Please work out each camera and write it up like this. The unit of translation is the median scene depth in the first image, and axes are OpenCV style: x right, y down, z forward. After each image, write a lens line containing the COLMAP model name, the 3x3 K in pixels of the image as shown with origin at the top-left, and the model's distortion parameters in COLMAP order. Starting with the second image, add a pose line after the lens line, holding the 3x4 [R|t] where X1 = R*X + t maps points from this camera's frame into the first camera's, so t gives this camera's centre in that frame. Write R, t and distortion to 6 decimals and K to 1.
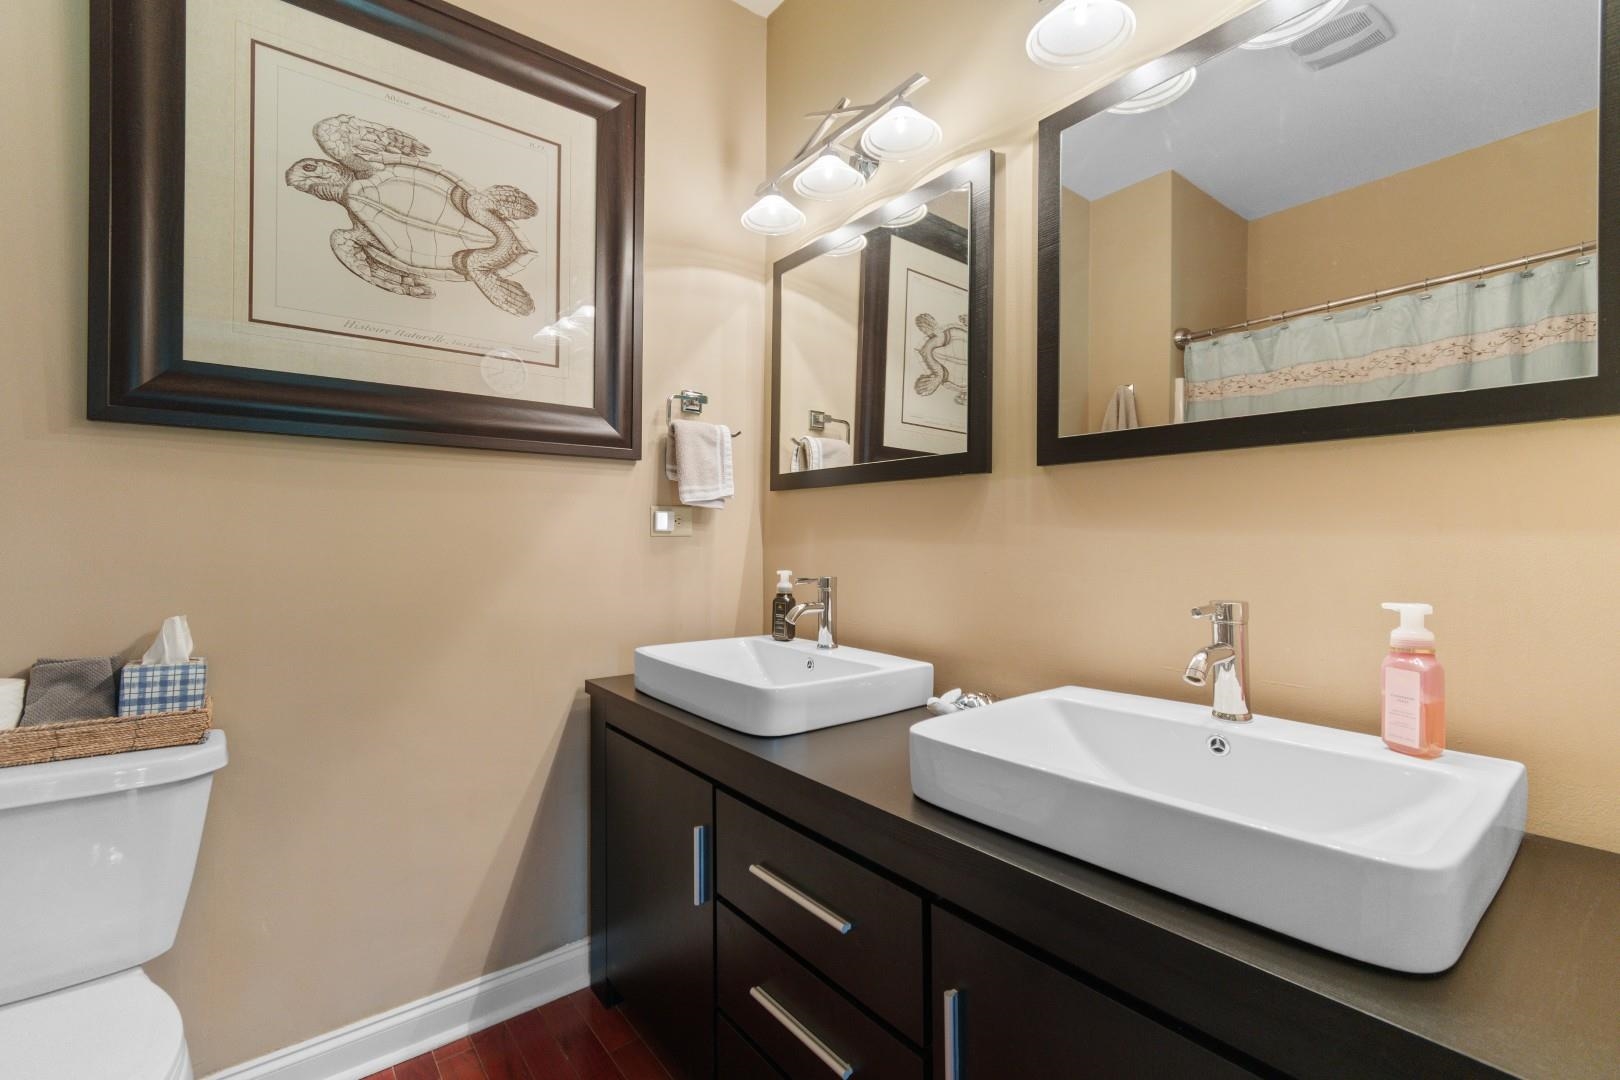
lens RADIAL K [[712.4, 0, 813.1], [0, 712.4, 533.0], [0, 0, 1]] dist [0.002964, -0.000483]
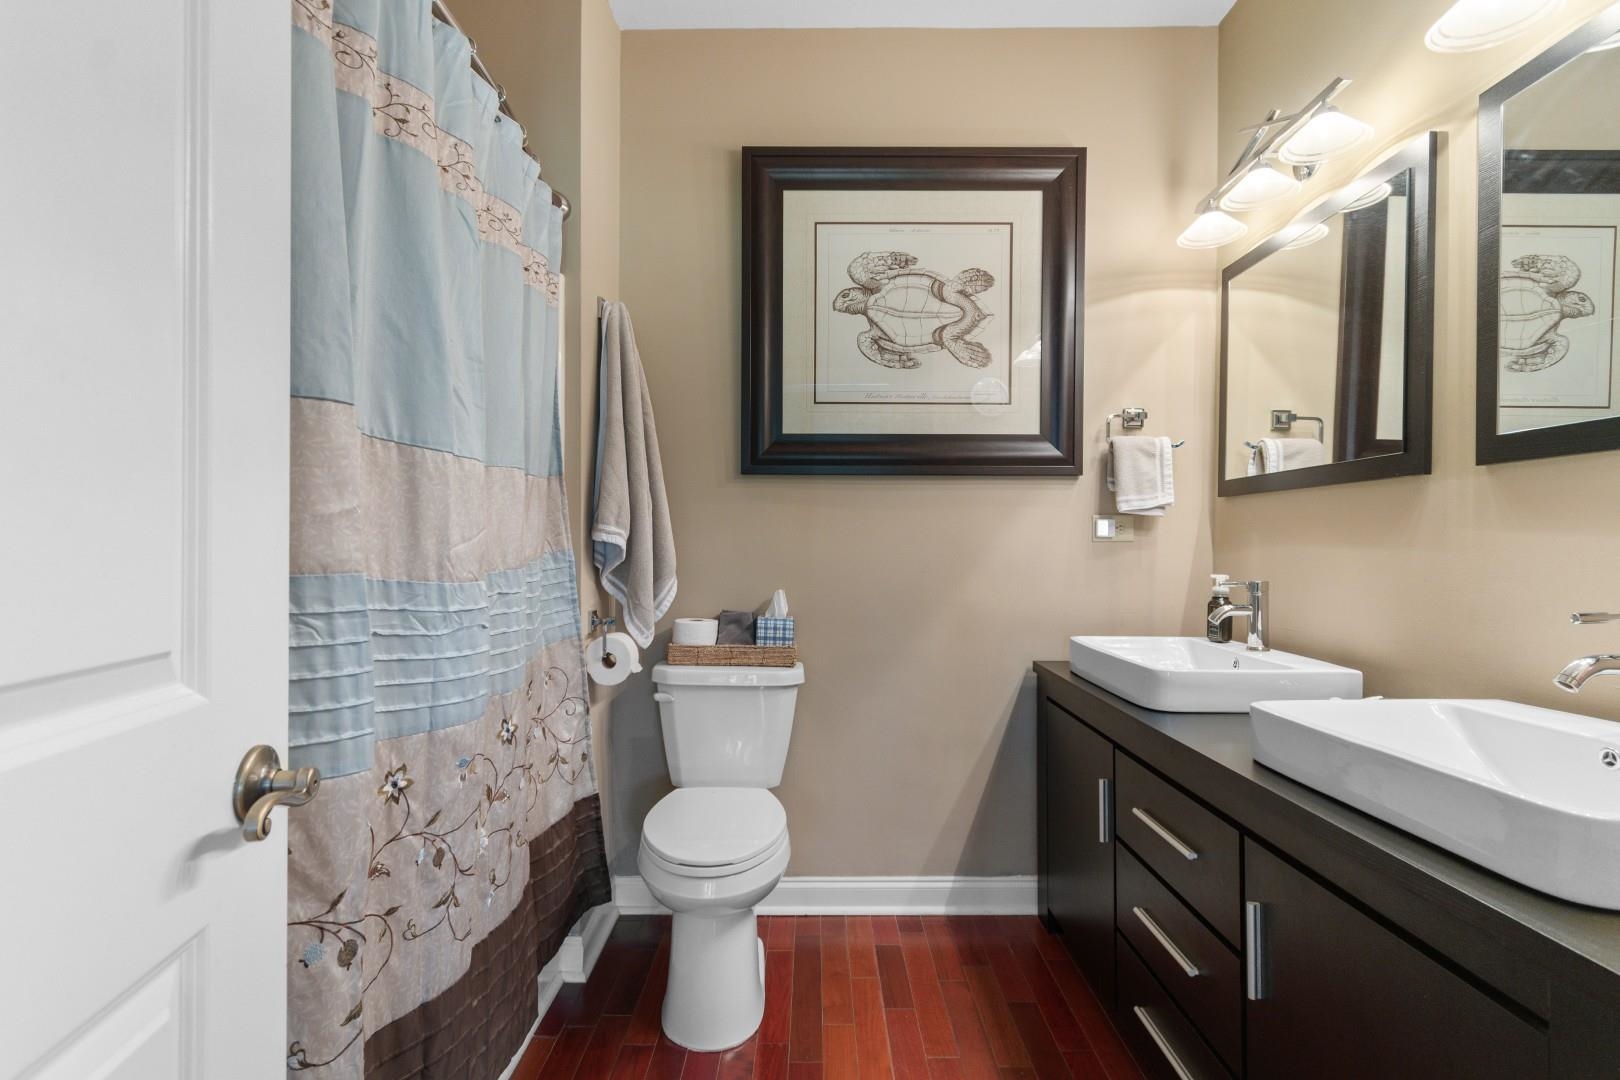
lens RADIAL K [[768.1, 0, 807.2], [0, 768.1, 546.5], [0, 0, 1]] dist [-0.002186, -0.000479]
pose [[0.778811, 0.003634, -0.627249, 0.209547], [0.002437, 0.999958, 0.008818, 0.000639], [0.627254, -0.008396, 0.778769, -0.265901]]
